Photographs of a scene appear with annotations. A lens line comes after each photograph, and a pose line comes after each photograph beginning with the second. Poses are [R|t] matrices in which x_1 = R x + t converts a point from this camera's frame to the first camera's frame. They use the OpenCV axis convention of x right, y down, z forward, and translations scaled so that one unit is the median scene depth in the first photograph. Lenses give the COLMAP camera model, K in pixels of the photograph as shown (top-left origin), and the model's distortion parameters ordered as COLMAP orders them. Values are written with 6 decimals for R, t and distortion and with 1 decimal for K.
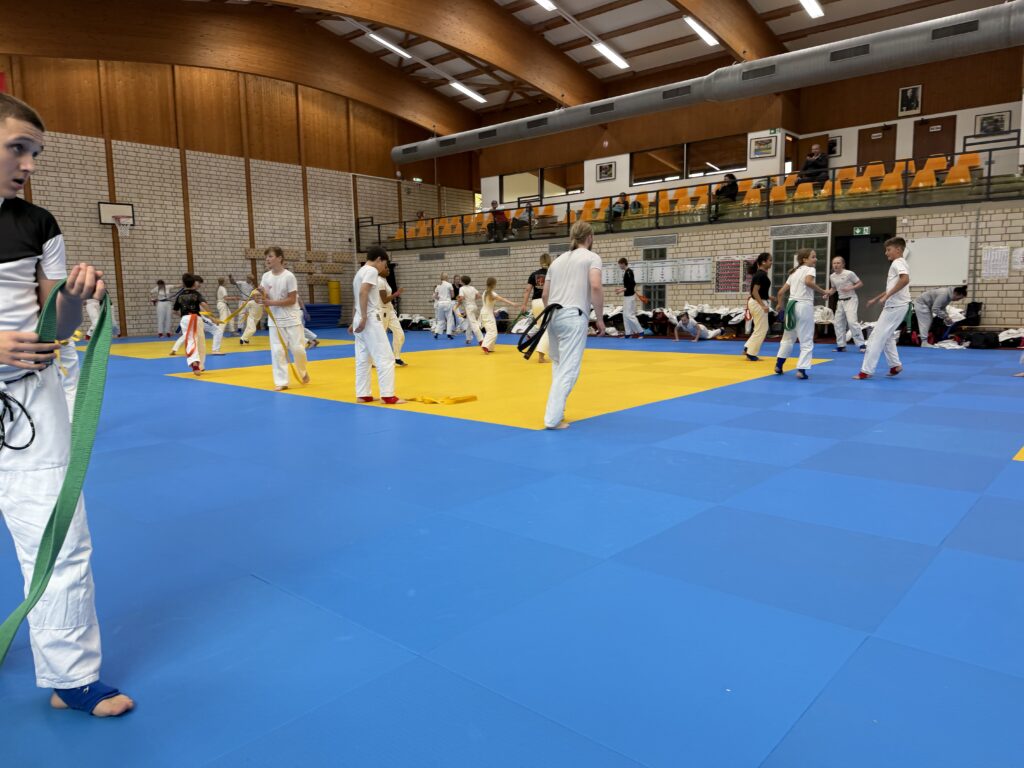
lens RADIAL K [[724.3, 0, 497.7], [0, 724.3, 384.4], [0, 0, 1]] dist [0.033989, 0.000819]
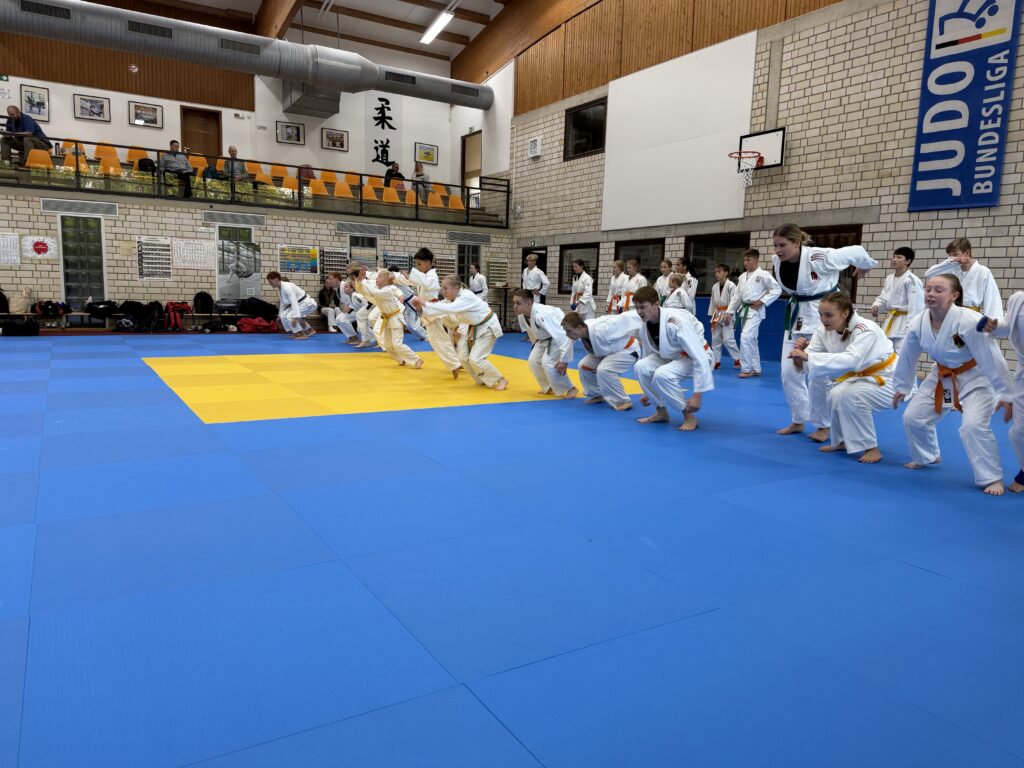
lens RADIAL K [[721.1, 0, 501.2], [0, 721.1, 382.0], [0, 0, 1]] dist [0.040320, -0.001990]
pose [[0.290257, -0.098559, 0.951860, -0.459533], [0.082638, 0.993548, 0.077676, -0.044644], [-0.953374, 0.056113, 0.296529, 0.417709]]
